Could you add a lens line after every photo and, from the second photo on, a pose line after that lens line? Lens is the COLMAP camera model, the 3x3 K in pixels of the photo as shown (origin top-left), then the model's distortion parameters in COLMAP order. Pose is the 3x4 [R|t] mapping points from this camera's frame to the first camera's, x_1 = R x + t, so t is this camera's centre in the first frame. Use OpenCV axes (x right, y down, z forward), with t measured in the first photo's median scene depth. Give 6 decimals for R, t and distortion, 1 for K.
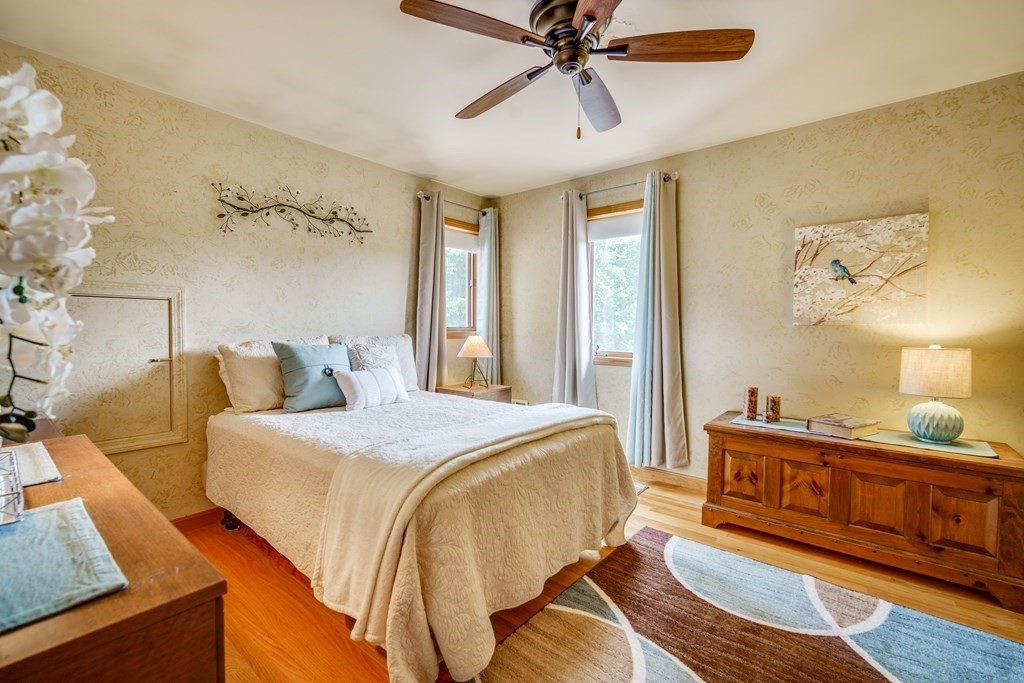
lens RADIAL K [[443.6, 0, 508.3], [0, 443.6, 342.8], [0, 0, 1]] dist [-0.004423, 0.004532]
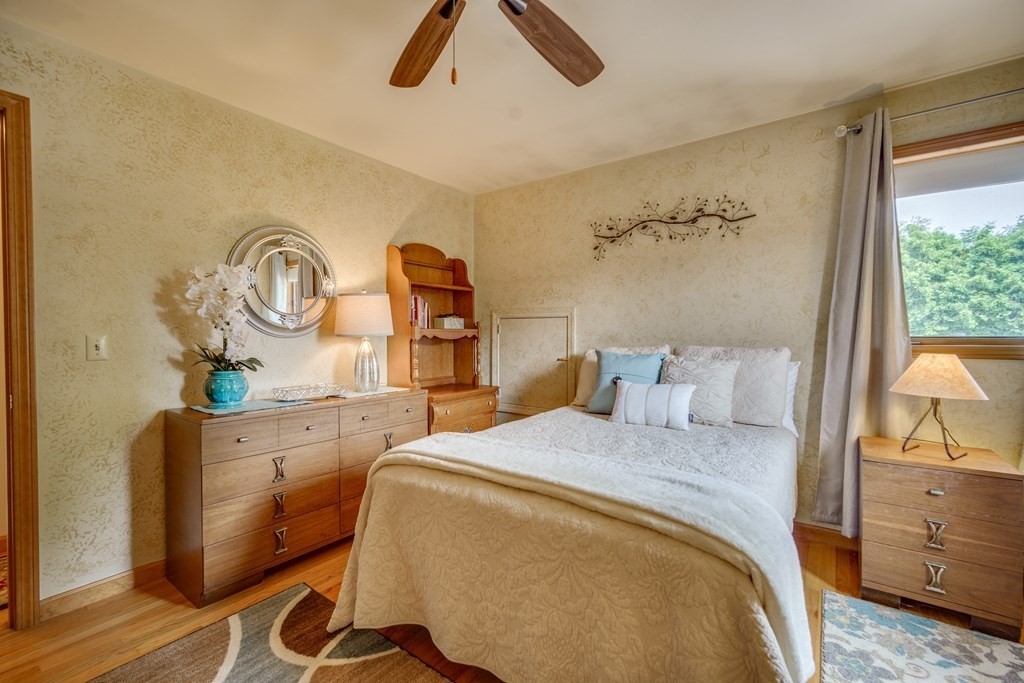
lens RADIAL K [[443.6, 0, 508.3], [0, 443.6, 342.8], [0, 0, 1]] dist [-0.004423, 0.004532]
pose [[0.056048, 0.014108, -0.998328, 0.574762], [-0.036863, 0.999248, 0.012051, -0.023518], [0.997747, 0.036126, 0.056526, 0.670006]]
